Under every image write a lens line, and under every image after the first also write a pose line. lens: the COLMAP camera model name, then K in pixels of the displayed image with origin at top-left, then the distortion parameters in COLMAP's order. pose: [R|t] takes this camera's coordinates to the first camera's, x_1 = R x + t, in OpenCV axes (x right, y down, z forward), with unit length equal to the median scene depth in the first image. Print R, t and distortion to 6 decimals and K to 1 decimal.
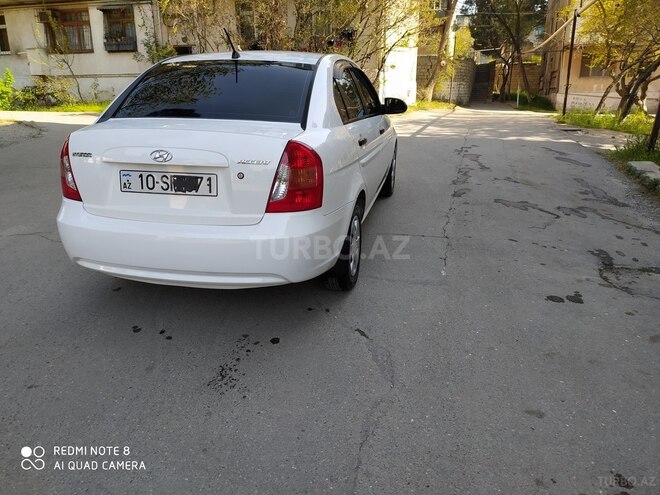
lens RADIAL K [[493.0, 0, 330.5], [0, 493.0, 247.8], [0, 0, 1]] dist [0.059245, -0.059515]
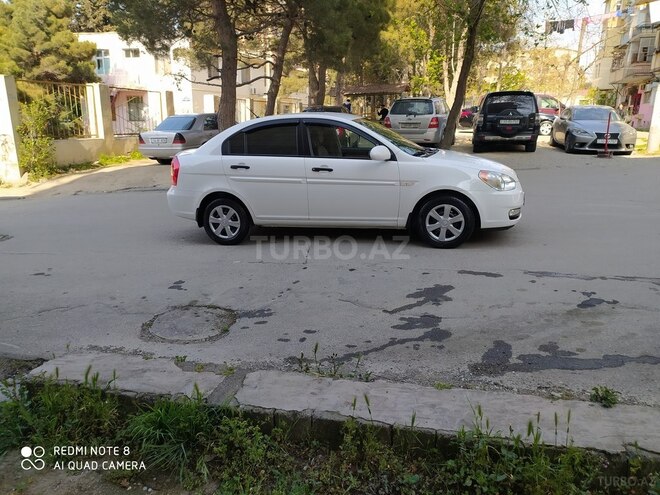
lens RADIAL K [[493.0, 0, 332.4], [0, 493.0, 245.5], [0, 0, 1]] dist [0.059245, -0.059515]
pose [[-0.026917, 0.252780, -0.967149, 1.036458], [-0.299982, 0.920866, 0.249032, -0.283429], [0.953565, 0.296830, 0.051042, 0.748700]]
